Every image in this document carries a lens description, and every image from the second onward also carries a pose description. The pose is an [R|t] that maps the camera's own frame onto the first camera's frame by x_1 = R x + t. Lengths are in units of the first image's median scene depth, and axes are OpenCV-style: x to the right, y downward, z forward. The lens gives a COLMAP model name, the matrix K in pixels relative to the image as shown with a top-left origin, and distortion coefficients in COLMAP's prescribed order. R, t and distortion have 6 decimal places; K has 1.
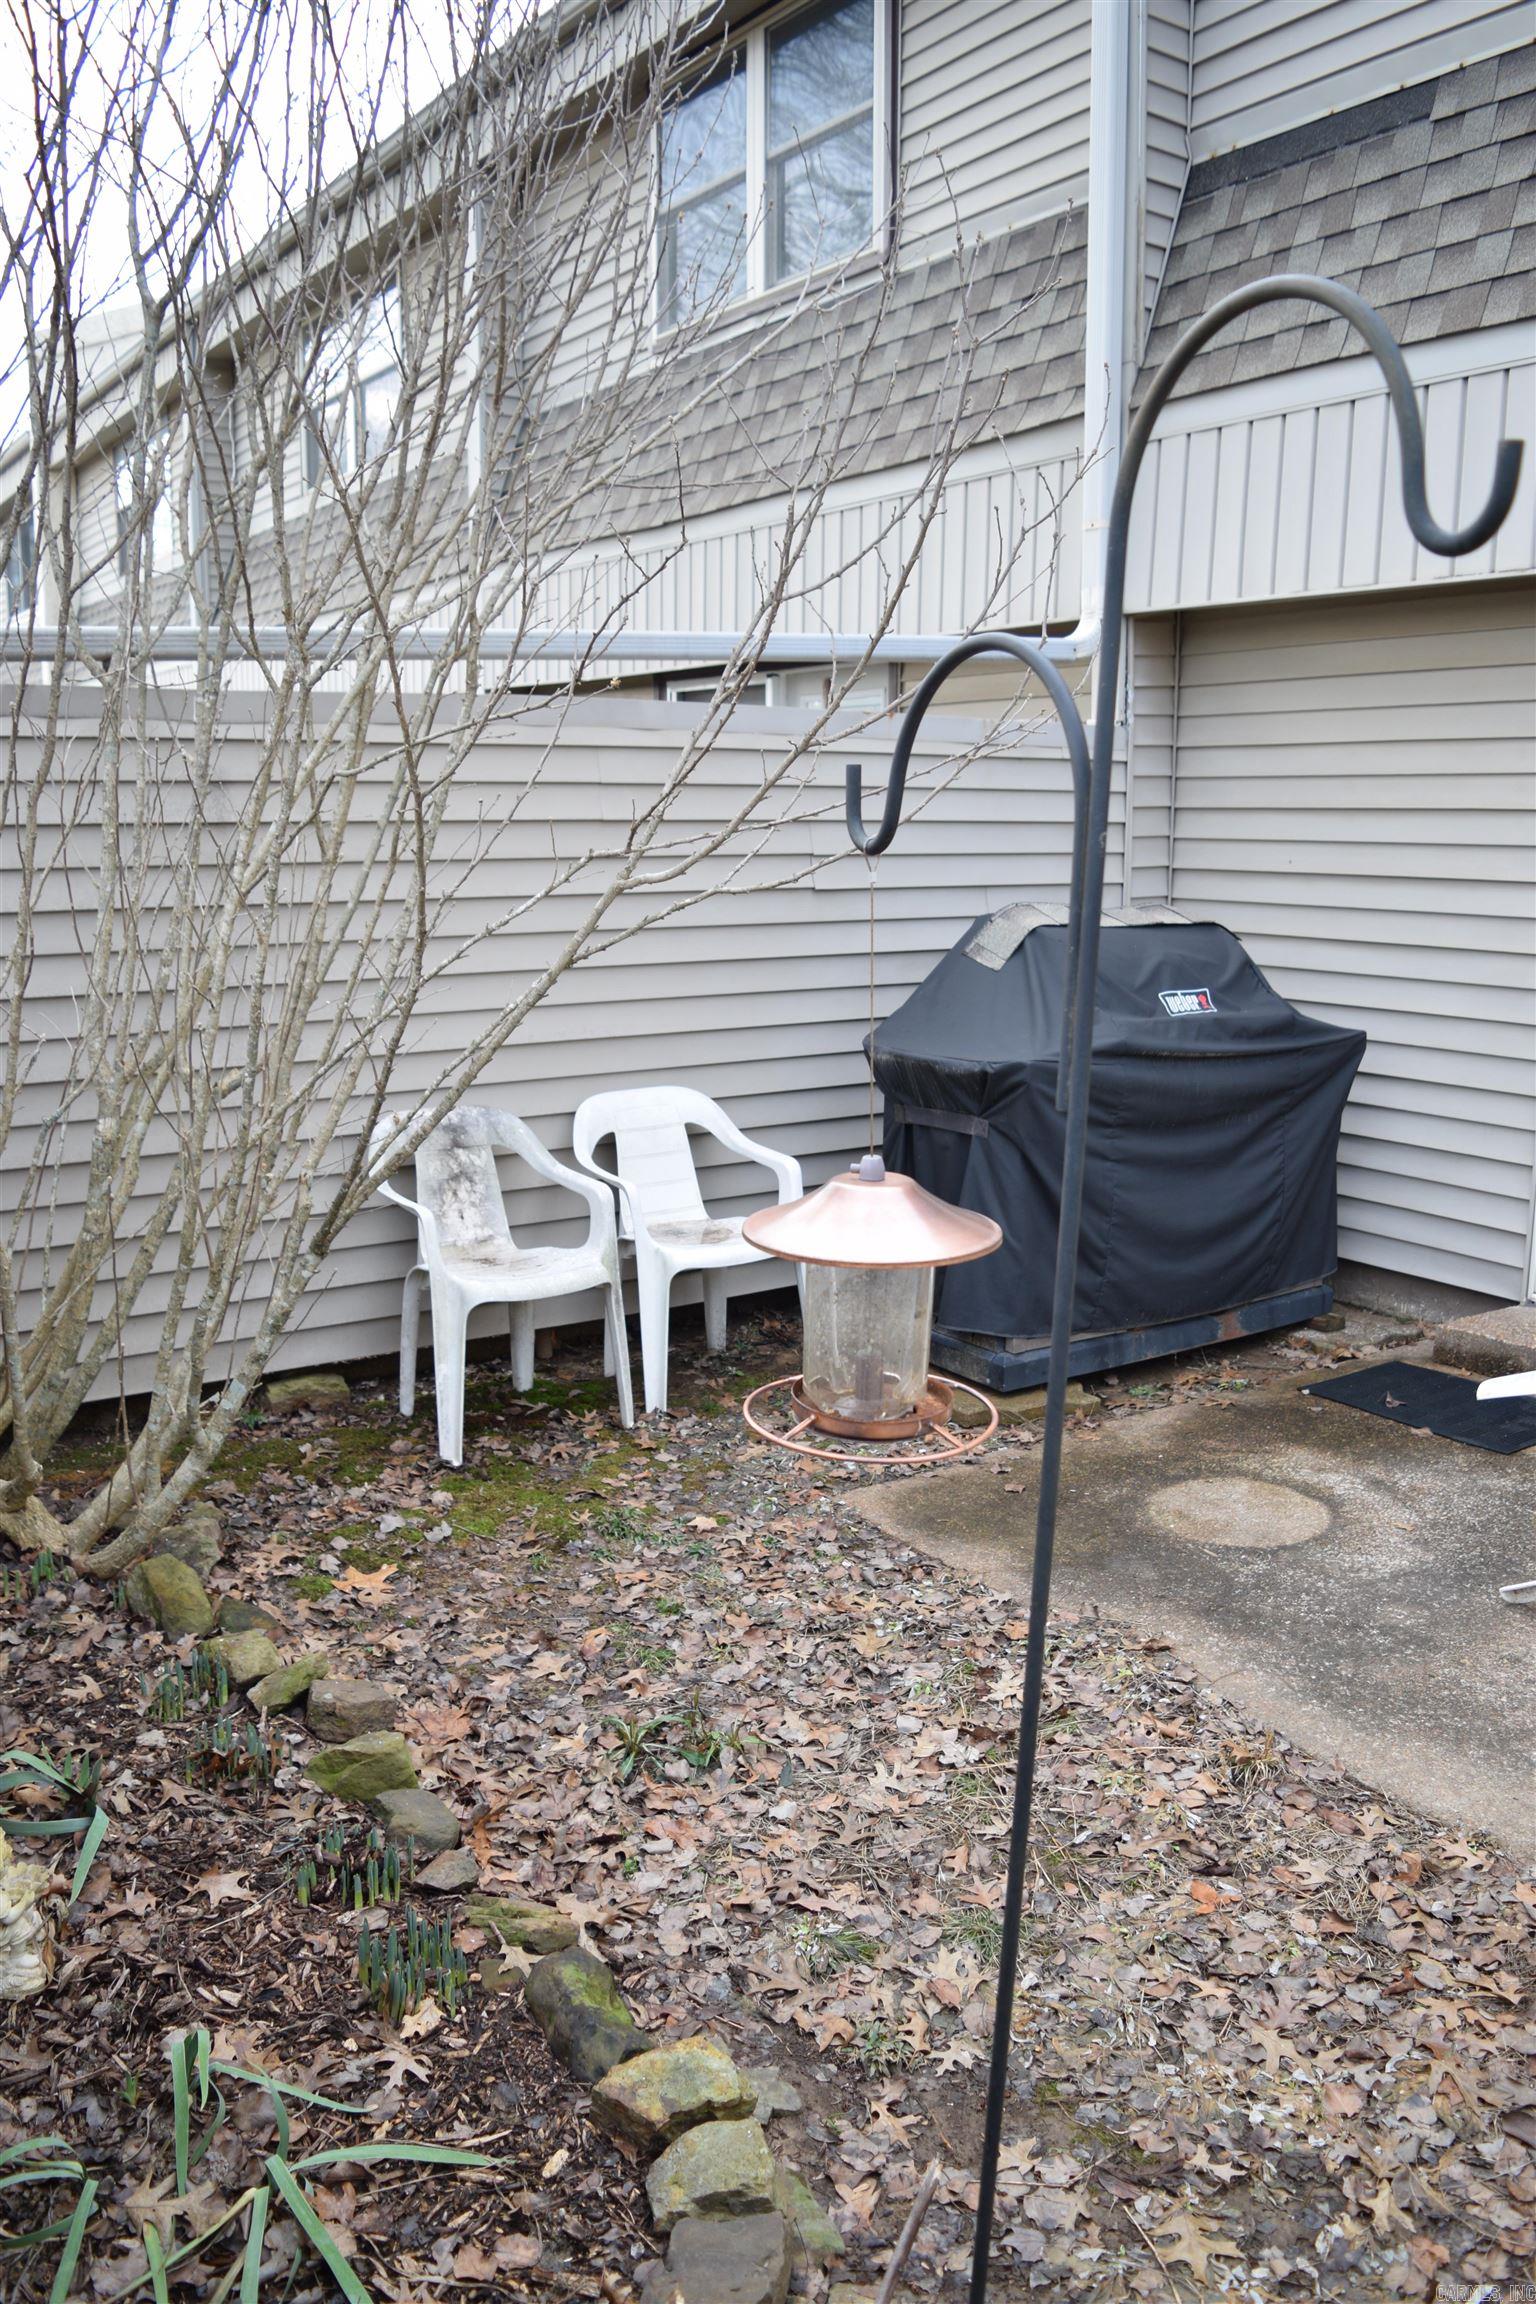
lens RADIAL K [[1803.4, 0, 770.3], [0, 1803.4, 1164.1], [0, 0, 1]] dist [-0.099474, 0.027989]
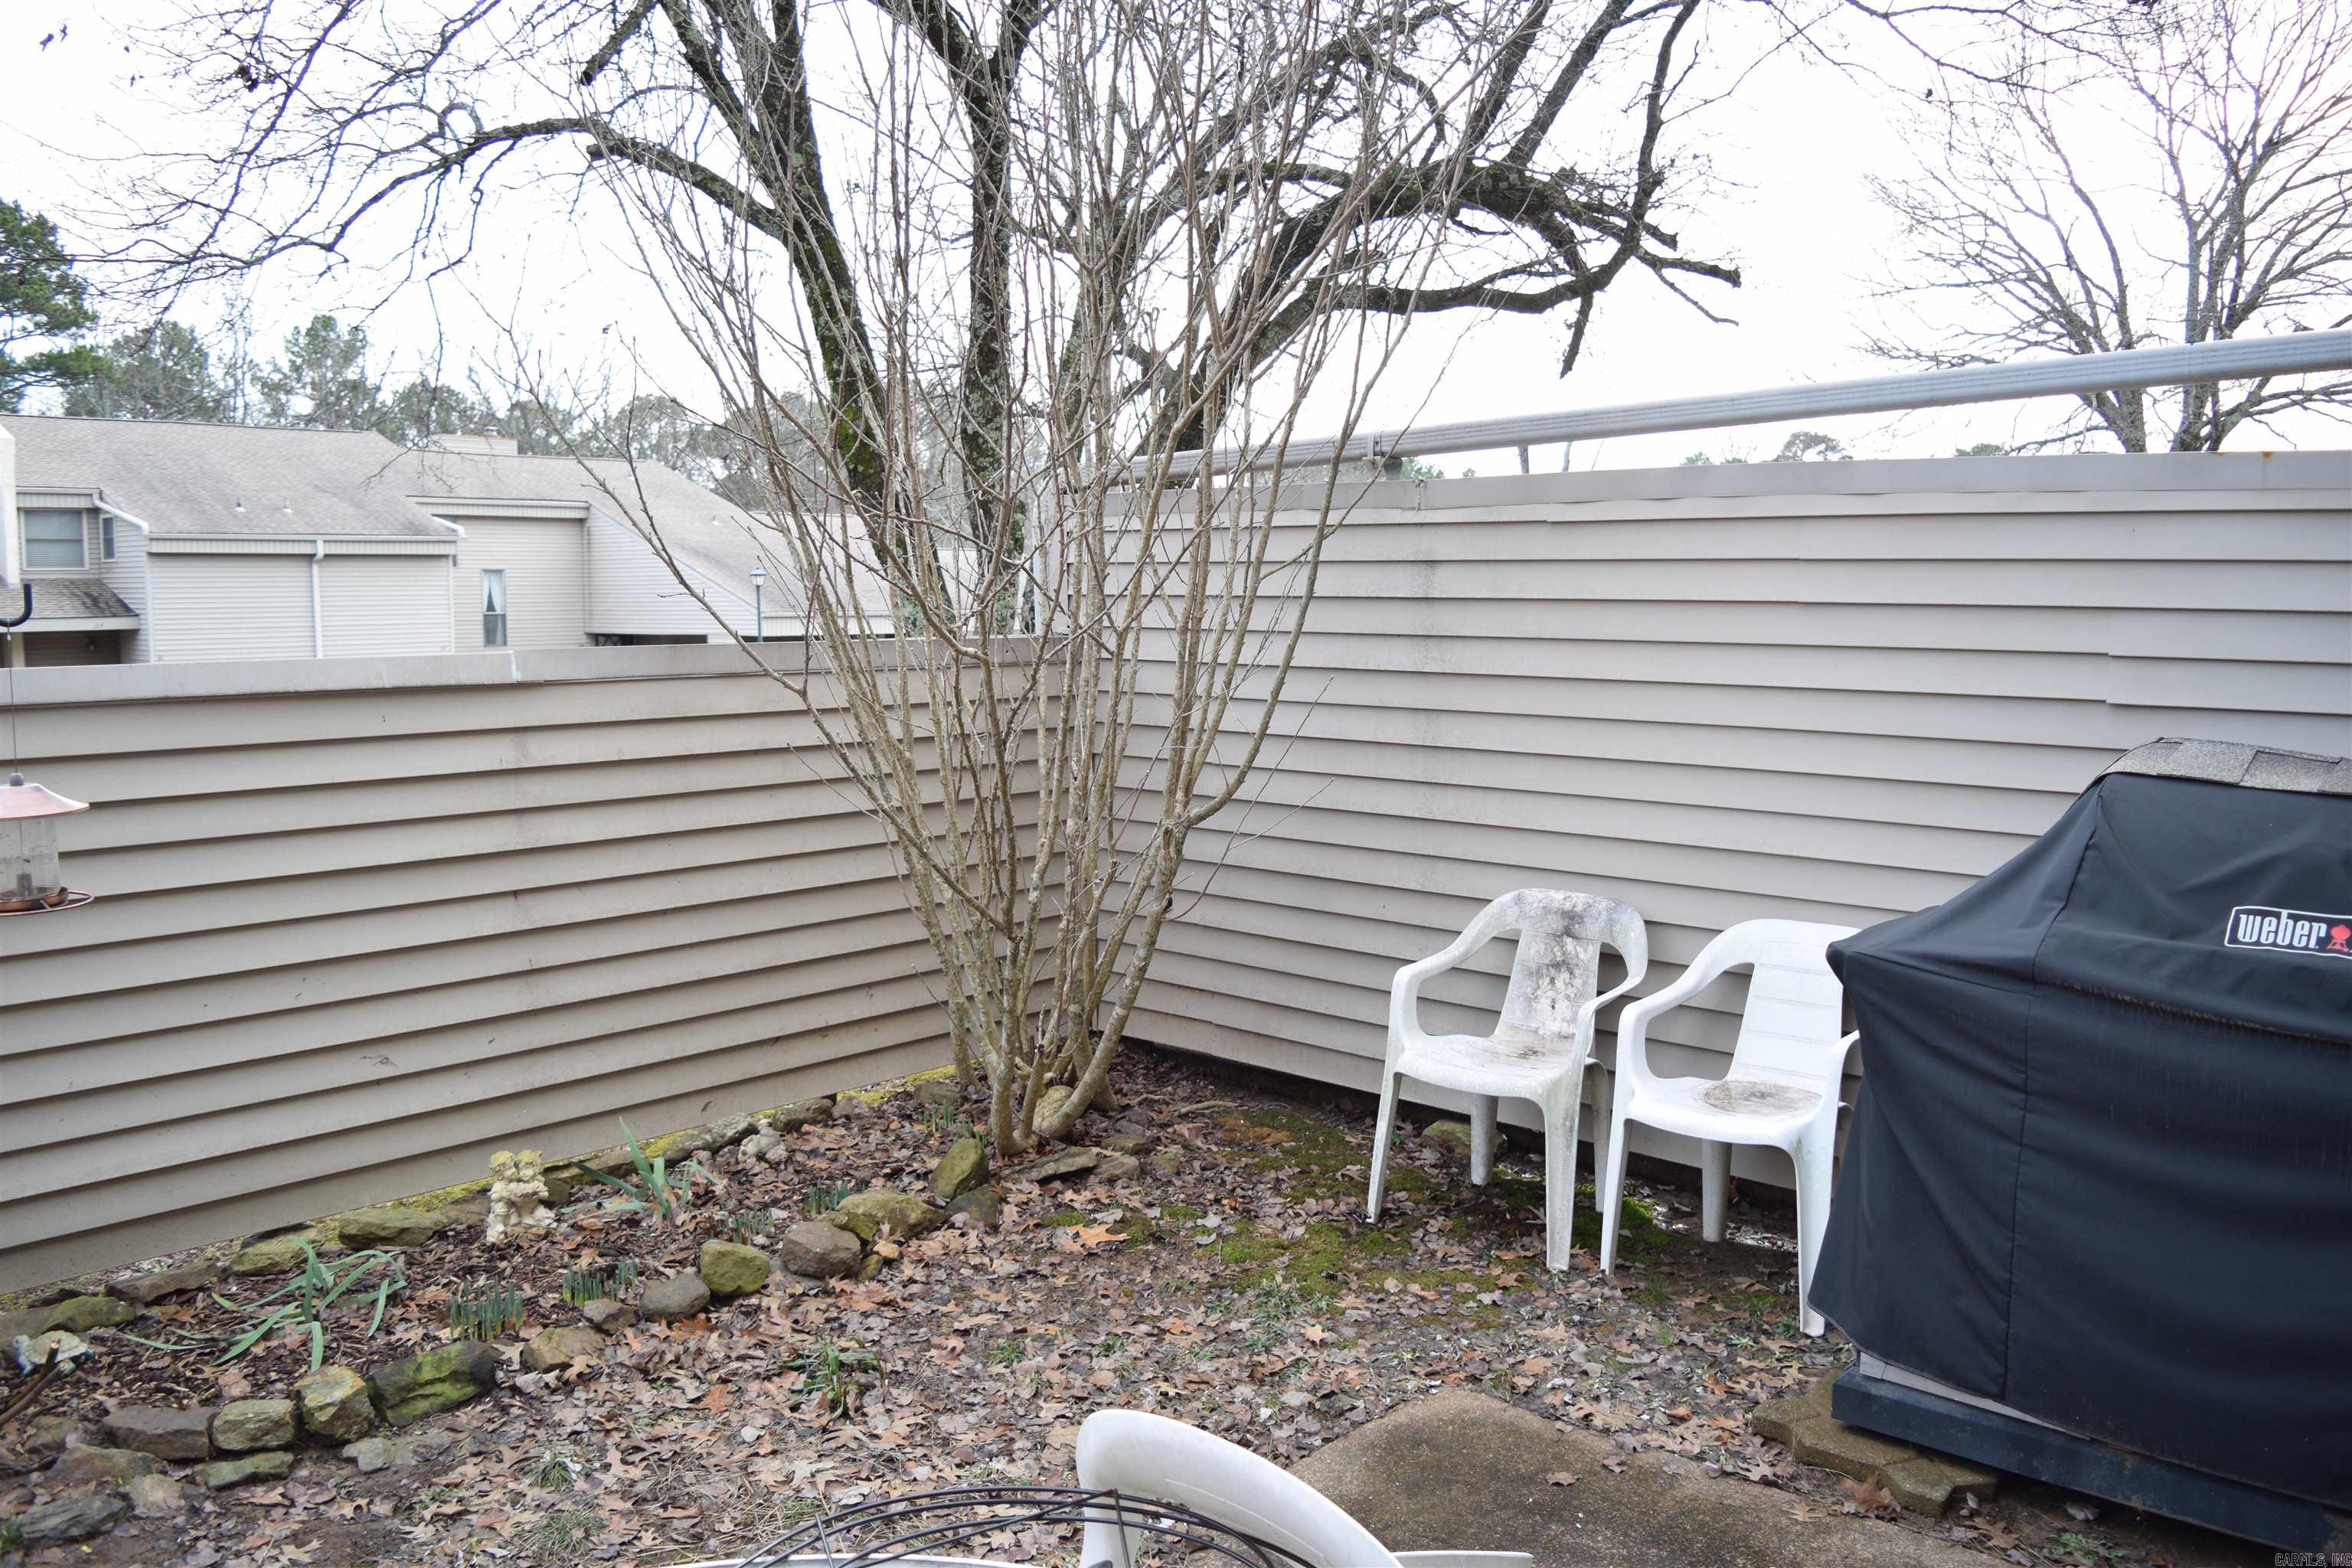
lens RADIAL K [[1840.9, 0, 1180.5], [0, 1840.9, 780.8], [0, 0, 1]] dist [-0.099474, 0.027989]
pose [[0.254106, 0.103829, -0.961587, 0.715706], [-0.190923, 0.980042, 0.055370, -0.106568], [0.948145, 0.169519, 0.268858, 0.534077]]
